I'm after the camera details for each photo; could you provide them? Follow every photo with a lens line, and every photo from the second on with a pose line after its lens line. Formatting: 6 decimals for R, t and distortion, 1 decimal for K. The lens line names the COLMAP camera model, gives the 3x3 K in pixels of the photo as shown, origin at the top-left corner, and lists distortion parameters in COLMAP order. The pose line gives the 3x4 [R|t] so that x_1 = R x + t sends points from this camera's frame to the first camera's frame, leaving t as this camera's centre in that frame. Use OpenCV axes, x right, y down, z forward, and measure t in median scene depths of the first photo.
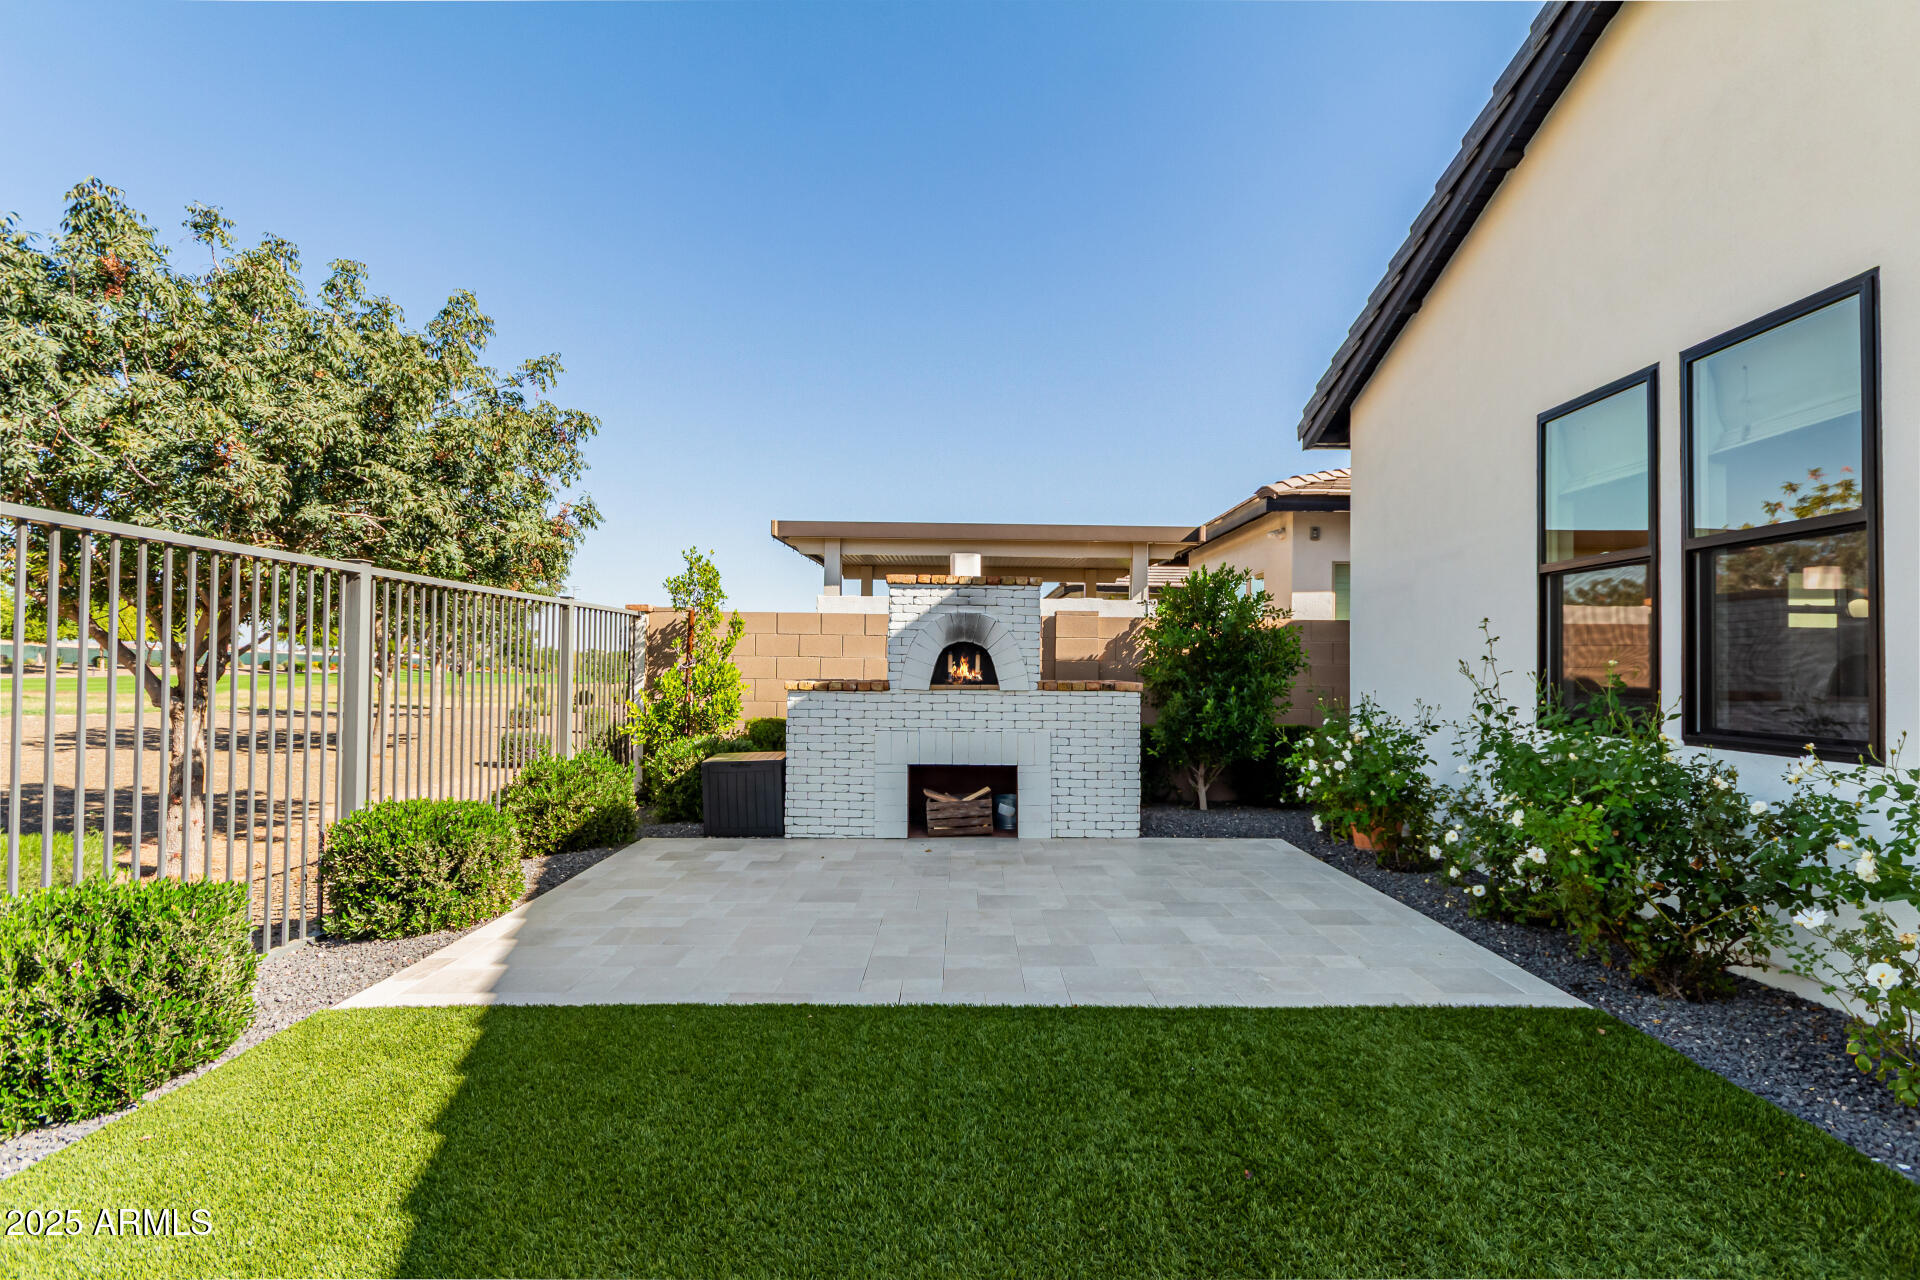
lens RADIAL K [[993.4, 0, 961.2], [0, 993.4, 645.9], [0, 0, 1]] dist [0.010298, -0.004012]
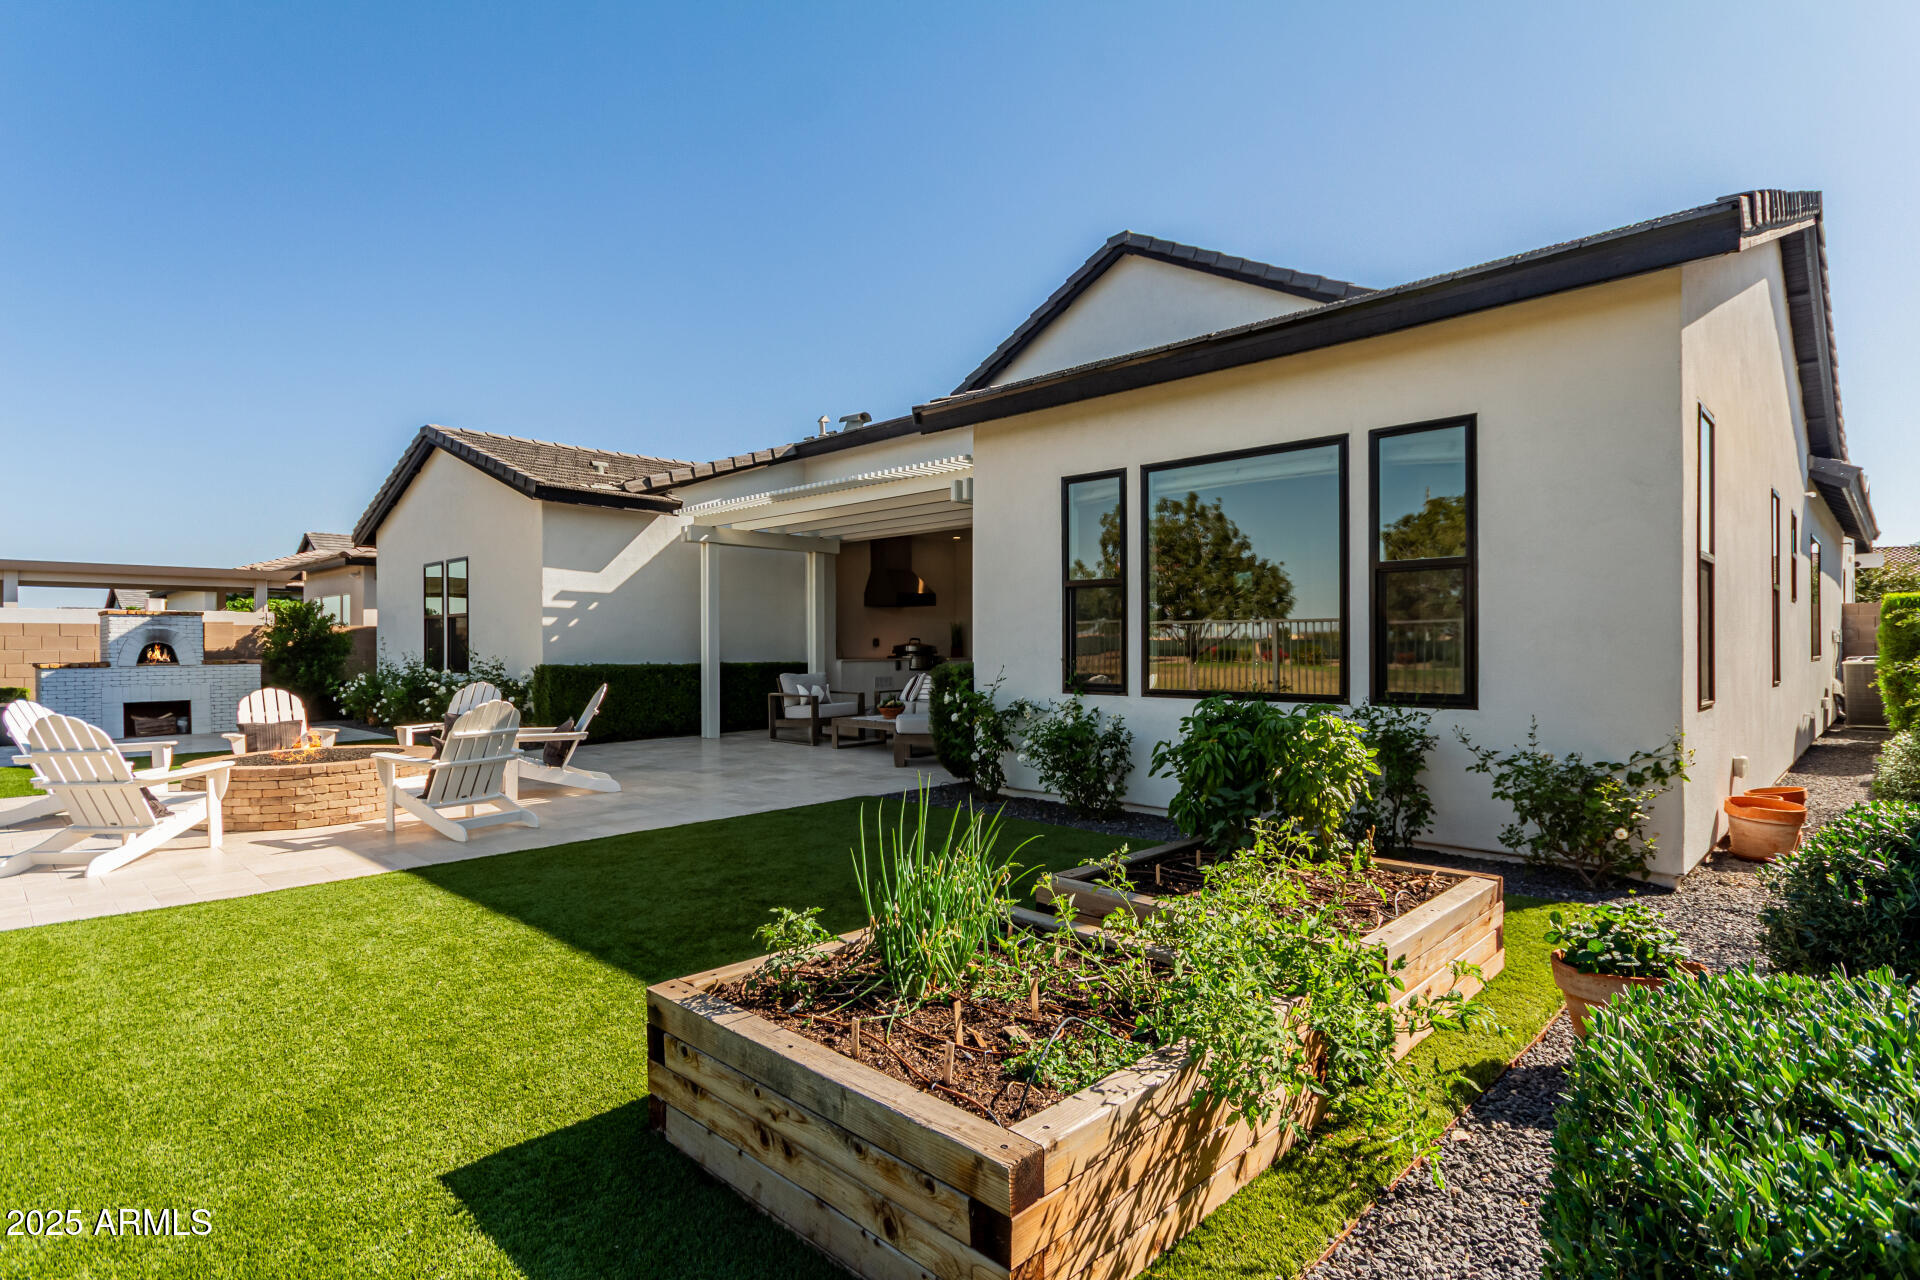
lens RADIAL K [[993.4, 0, 964.5], [0, 993.4, 638.5], [0, 0, 1]] dist [0.010298, -0.004012]
pose [[0.708374, -0.011960, 0.705736, -0.225318], [-0.000848, 0.999841, 0.017795, -0.042118], [-0.705837, -0.013204, 0.708252, -1.370586]]
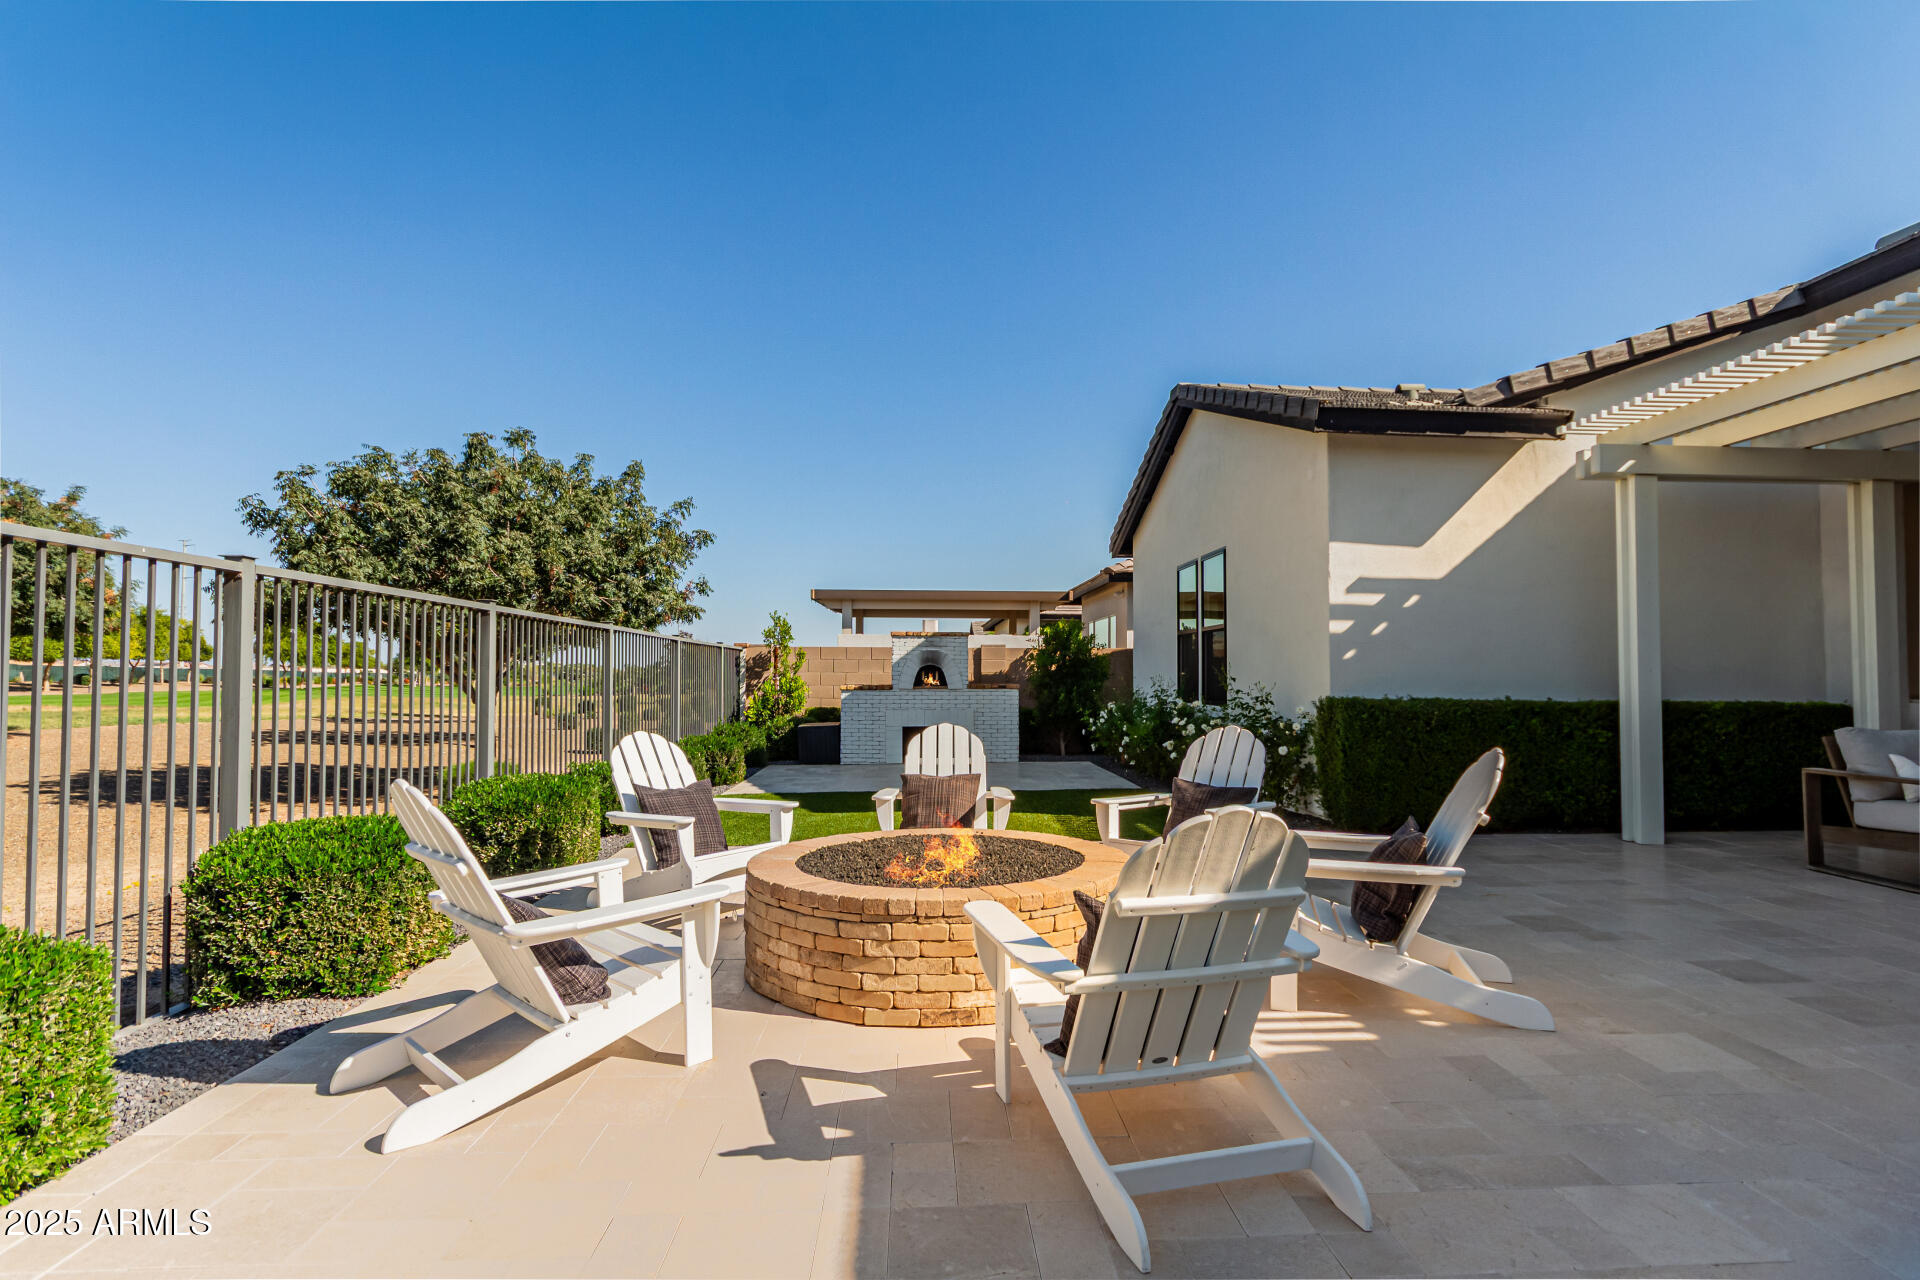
lens RADIAL K [[993.4, 0, 961.7], [0, 993.4, 643.3], [0, 0, 1]] dist [0.010298, -0.004012]
pose [[0.998982, -0.007141, 0.044549, -0.018306], [0.007672, 0.999901, -0.011763, -0.019102], [-0.044460, 0.012093, 0.998938, -0.814733]]
